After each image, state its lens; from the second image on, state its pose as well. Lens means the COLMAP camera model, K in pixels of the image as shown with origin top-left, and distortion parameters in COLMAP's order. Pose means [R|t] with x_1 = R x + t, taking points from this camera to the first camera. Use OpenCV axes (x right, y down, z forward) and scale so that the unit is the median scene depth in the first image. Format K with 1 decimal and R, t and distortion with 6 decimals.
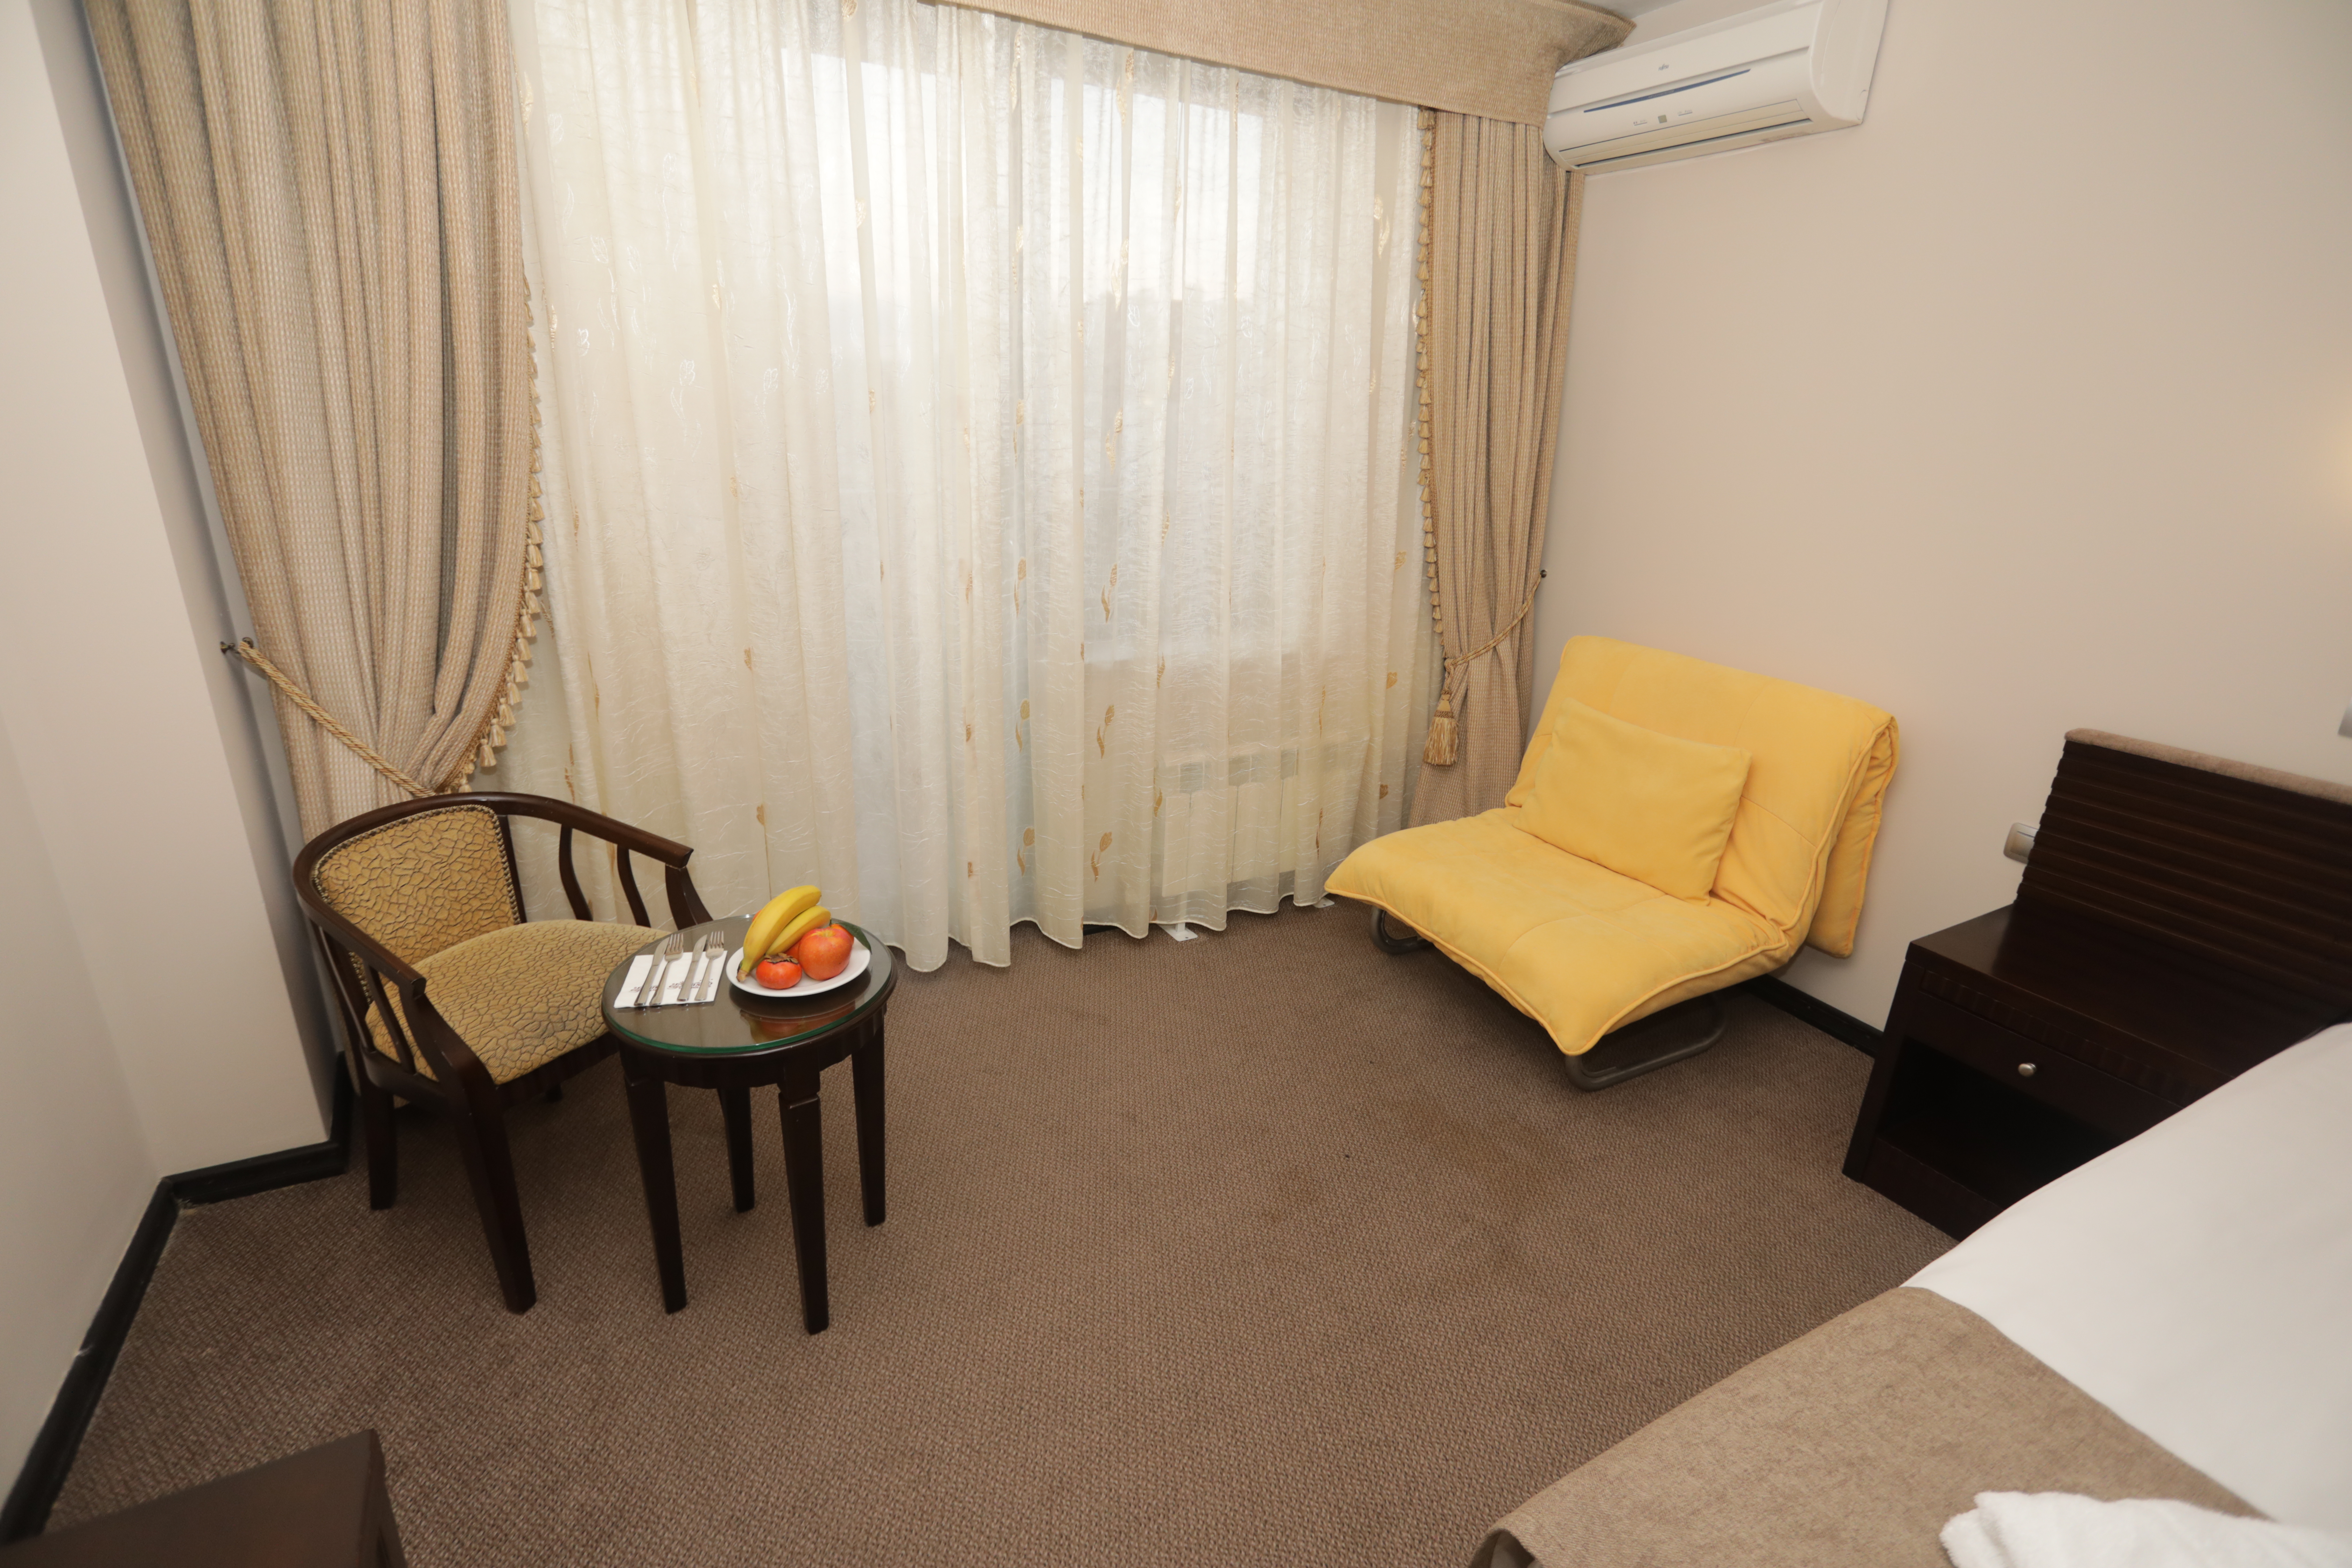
lens RADIAL K [[1094.9, 0, 1169.4], [0, 1094.9, 791.4], [0, 0, 1]] dist [-0.006722, 0.000131]
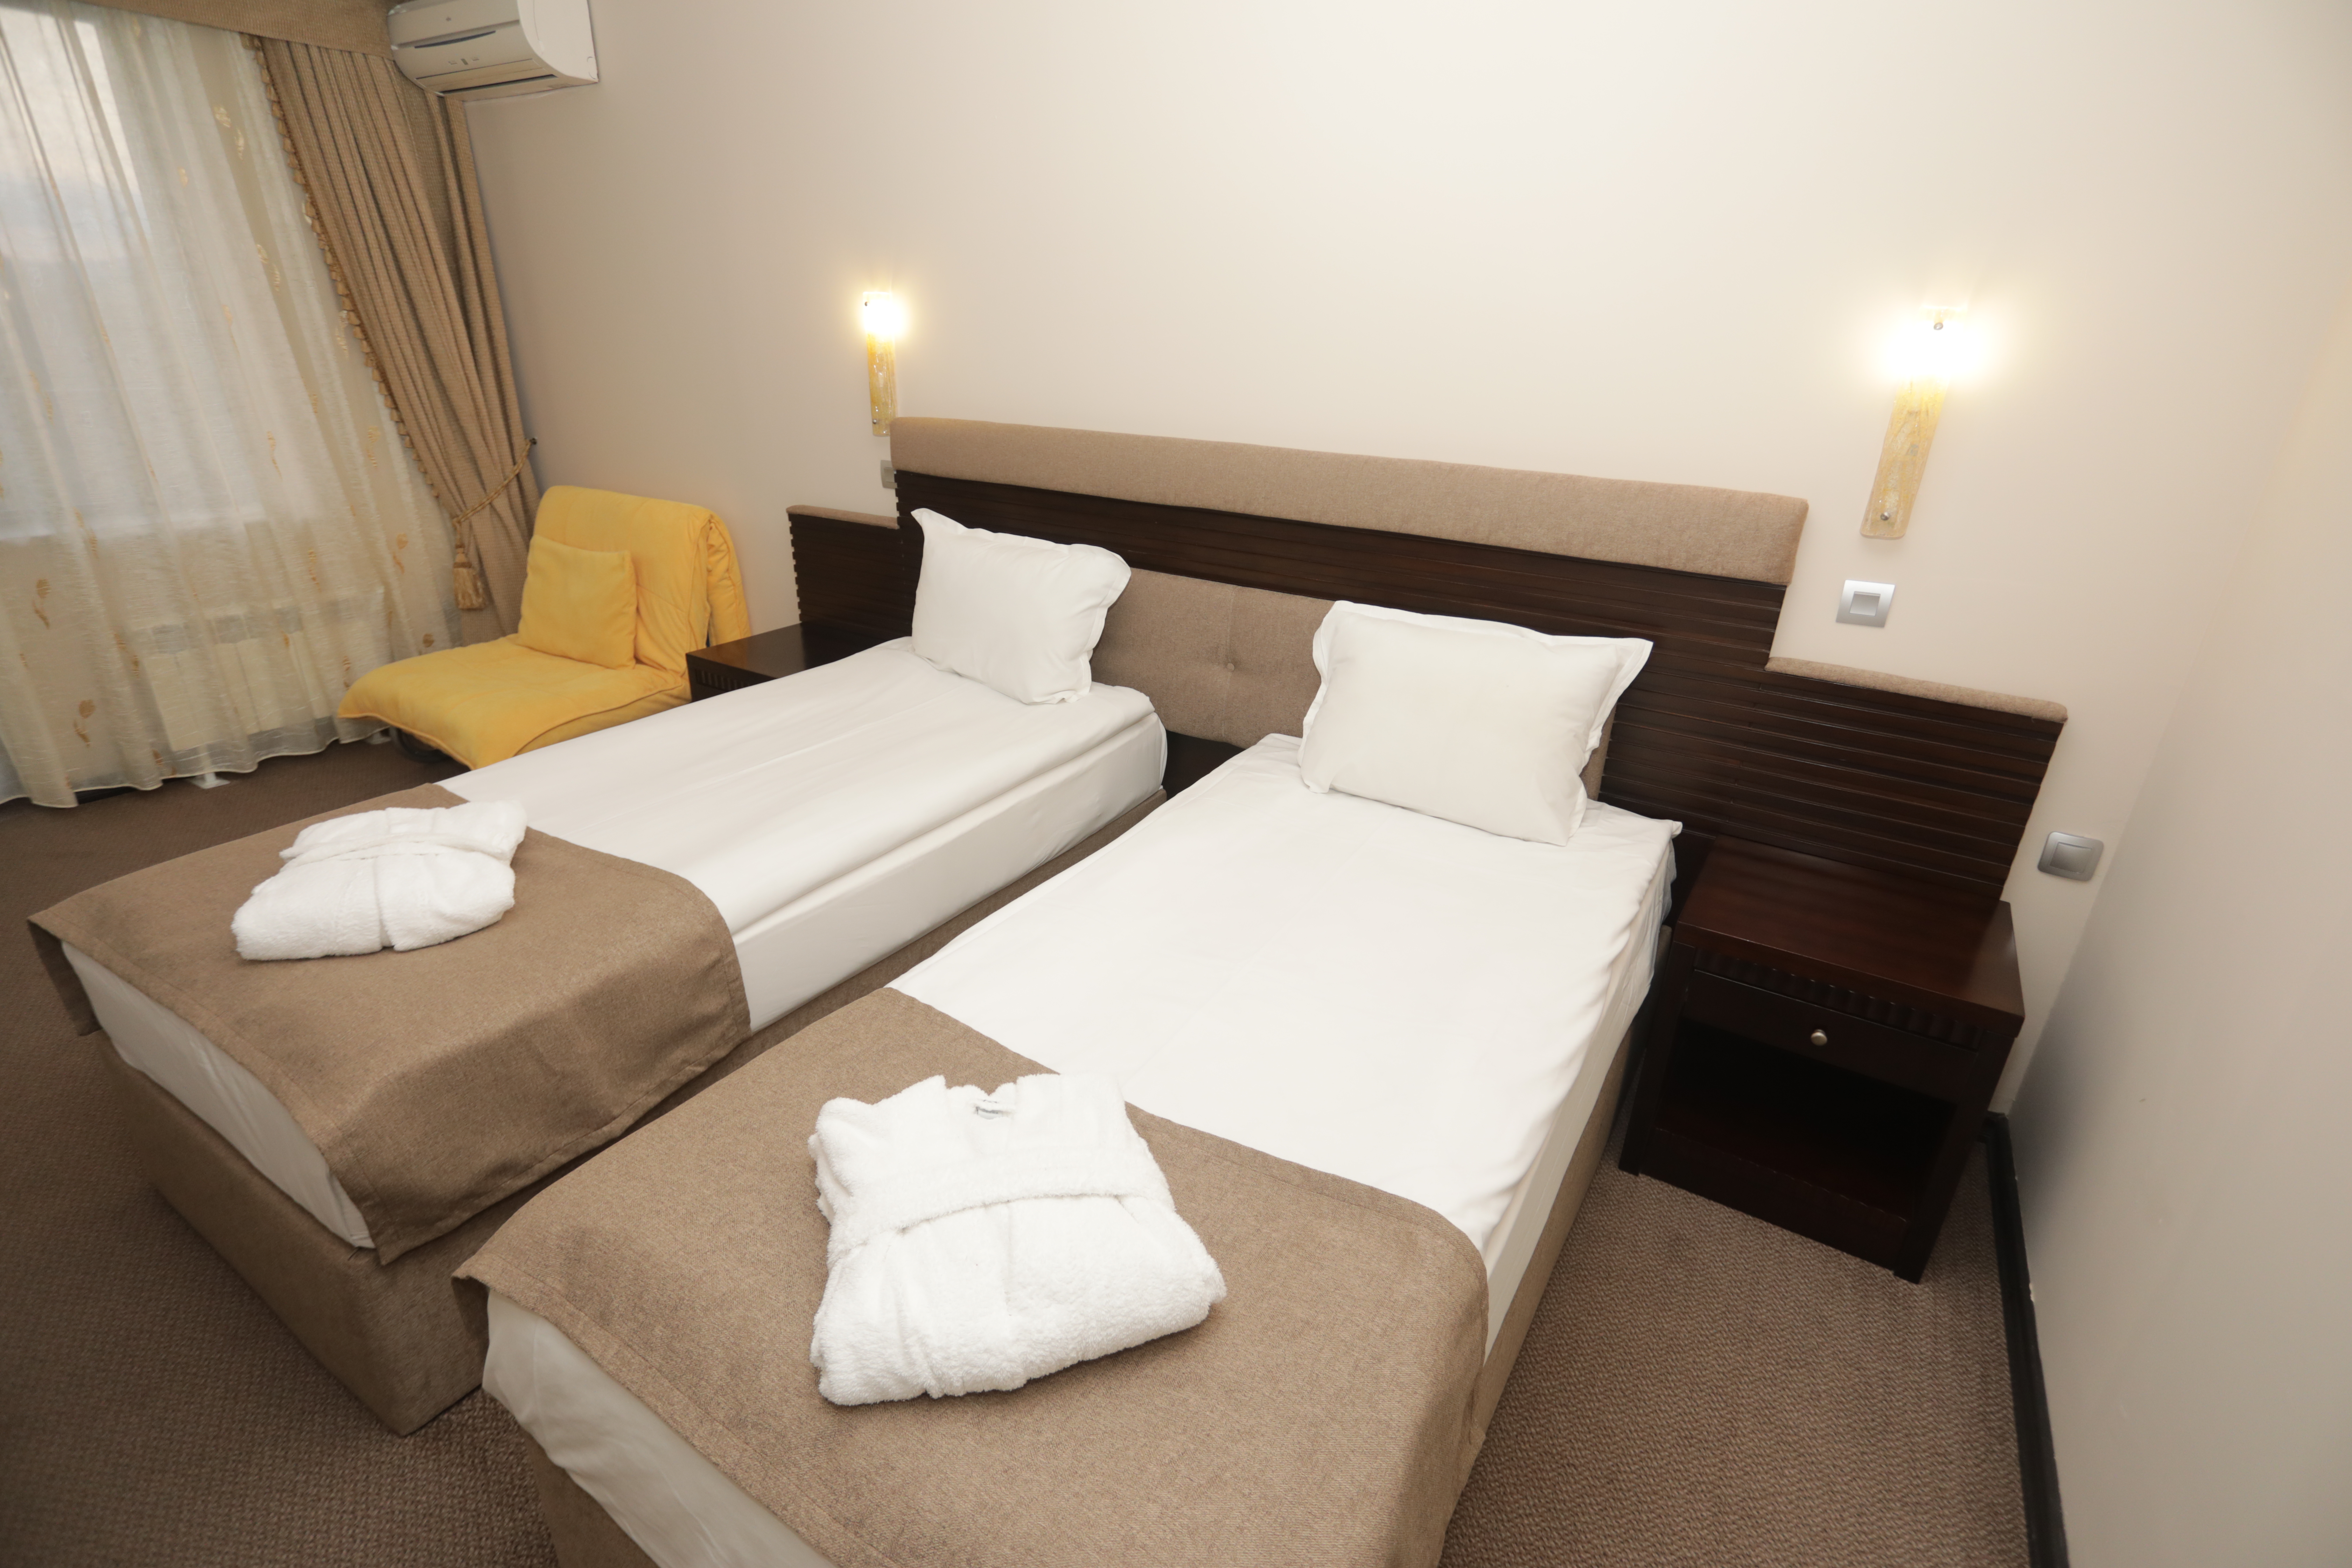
lens RADIAL K [[1094.9, 0, 1169.4], [0, 1094.9, 791.4], [0, 0, 1]] dist [-0.006722, 0.000131]
pose [[0.868059, -0.198627, 0.454995, 0.513821], [0.166709, 0.979884, 0.109710, 0.261790], [-0.467633, -0.019383, 0.883710, -0.637591]]
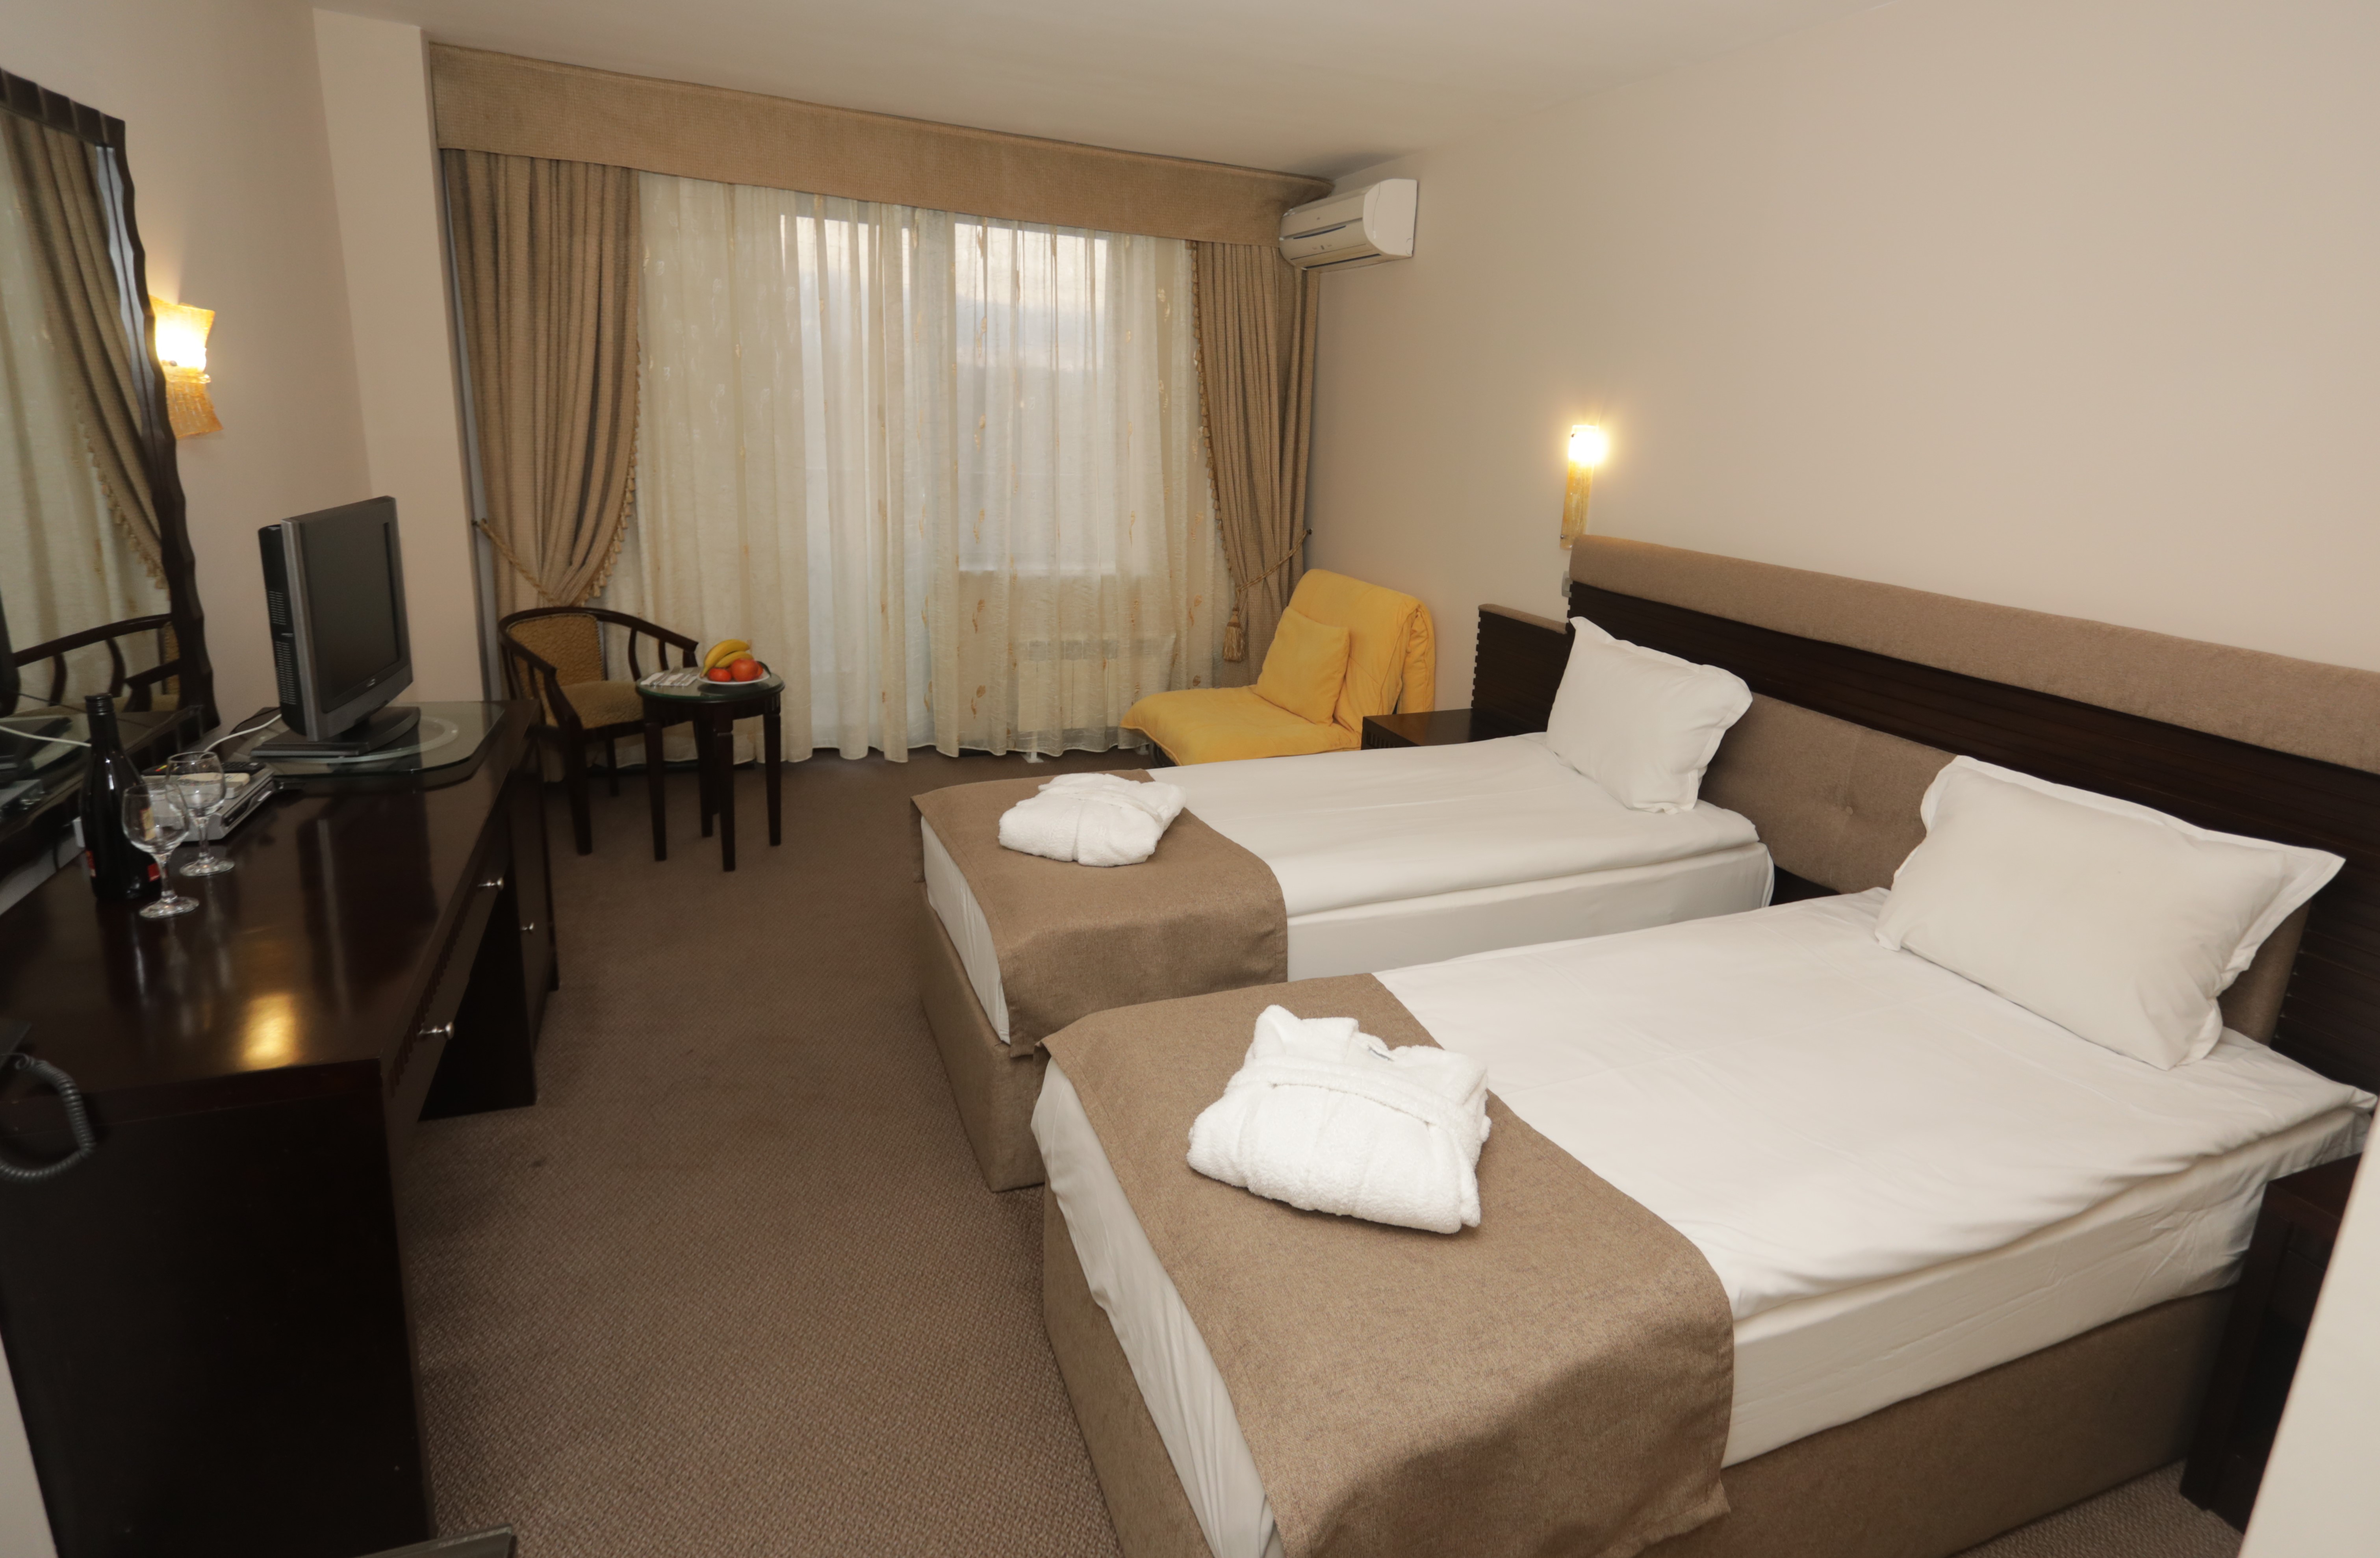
lens RADIAL K [[1235.5, 0, 1256.8], [0, 1235.5, 723.5], [0, 0, 1]] dist [-0.013403, 0.000387]
pose [[0.996764, 0.036433, -0.071657, 0.629340], [-0.043279, 0.994399, -0.096422, 0.335620], [0.067743, 0.099211, 0.992758, -0.941339]]
